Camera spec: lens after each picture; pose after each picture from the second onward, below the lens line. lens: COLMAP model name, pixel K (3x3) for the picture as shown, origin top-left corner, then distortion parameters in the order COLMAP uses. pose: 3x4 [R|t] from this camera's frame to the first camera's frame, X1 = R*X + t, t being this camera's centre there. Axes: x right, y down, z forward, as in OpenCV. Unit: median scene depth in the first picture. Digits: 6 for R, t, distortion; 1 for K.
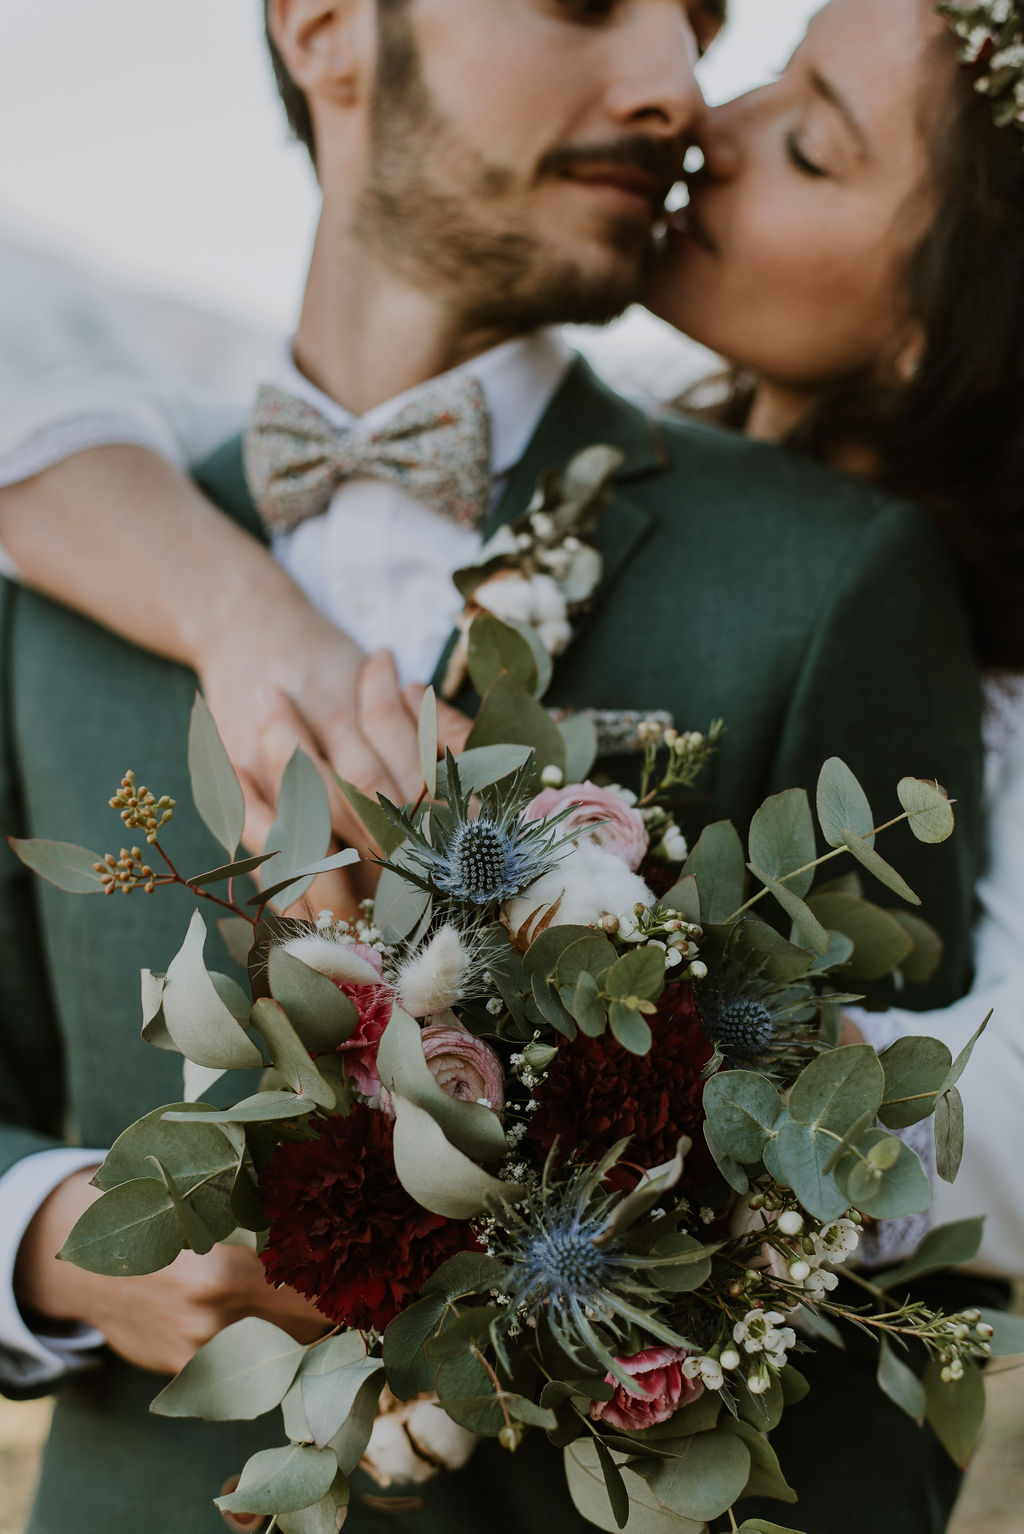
lens RADIAL K [[2317.9, 0, 512.0], [0, 2317.9, 767.0], [0, 0, 1]] dist [0.418356, -3.226877]
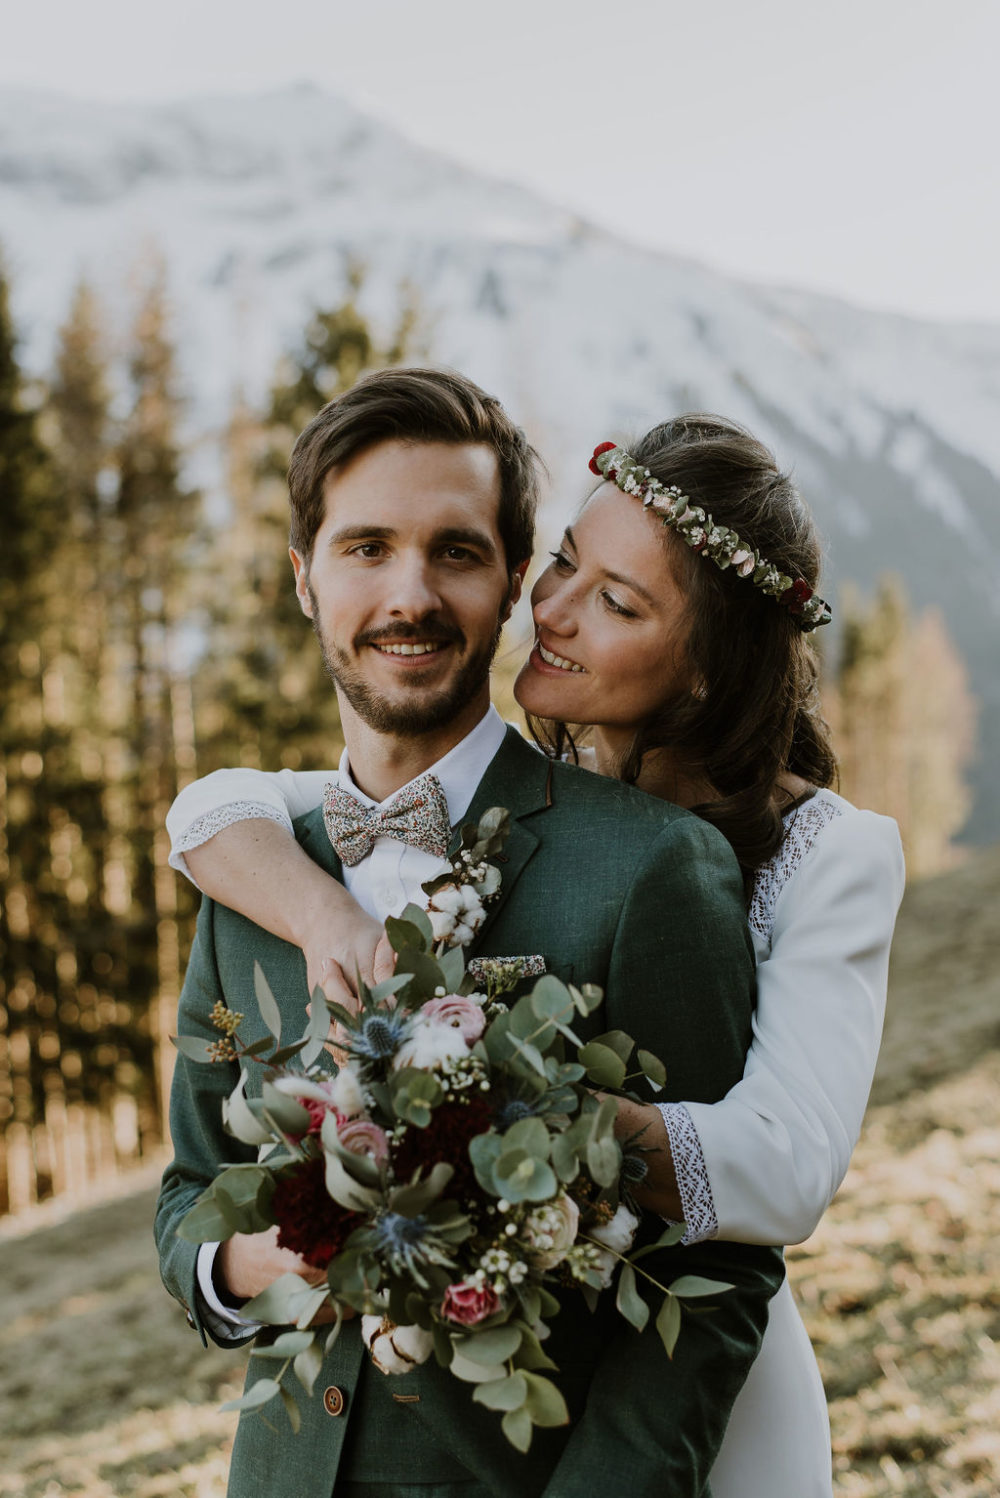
lens RADIAL K [[2166.1, 0, 500.0], [0, 2166.1, 749.0], [0, 0, 1]] dist [0.000048, 0.081422]
pose [[0.960084, -0.090223, -0.264763, 0.592278], [0.058335, 0.990322, -0.125935, 0.035656], [0.273563, 0.105463, 0.956055, -0.764007]]
